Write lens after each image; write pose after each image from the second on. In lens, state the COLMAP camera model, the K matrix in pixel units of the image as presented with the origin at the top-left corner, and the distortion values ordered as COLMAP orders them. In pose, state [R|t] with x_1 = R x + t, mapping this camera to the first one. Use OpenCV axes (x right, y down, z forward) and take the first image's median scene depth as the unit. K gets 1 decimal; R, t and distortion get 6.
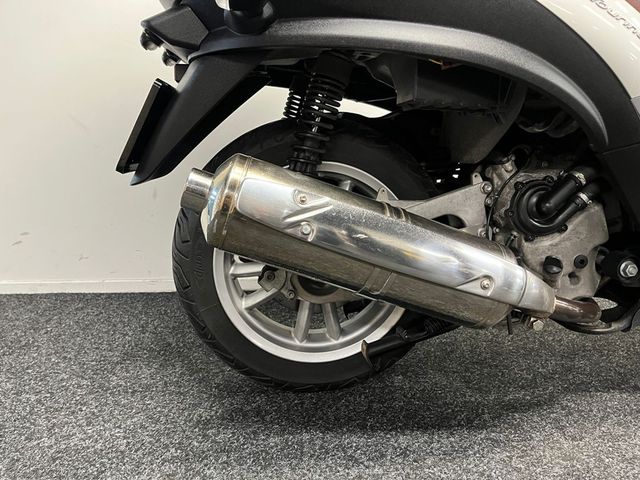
lens RADIAL K [[492.1, 0, 320.9], [0, 492.1, 241.7], [0, 0, 1]] dist [0.083963, -0.129585]
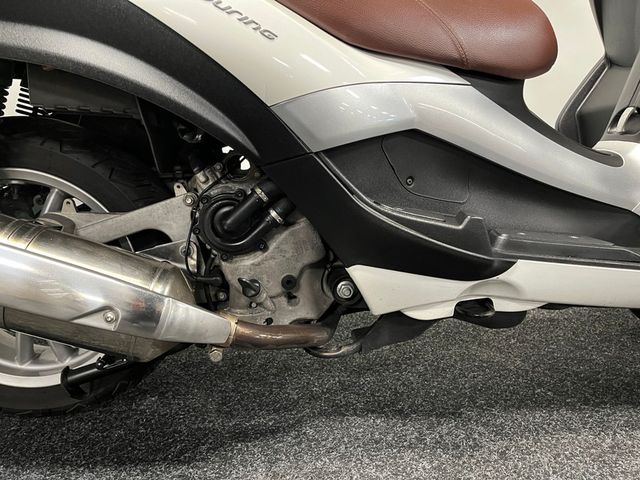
lens RADIAL K [[492.1, 0, 320.9], [0, 492.1, 241.7], [0, 0, 1]] dist [0.083963, -0.129585]
pose [[0.999986, 0.005046, 0.001426, 0.570626], [-0.005094, 0.999337, 0.036038, -0.066440], [-0.001243, -0.036045, 0.999349, 0.098030]]
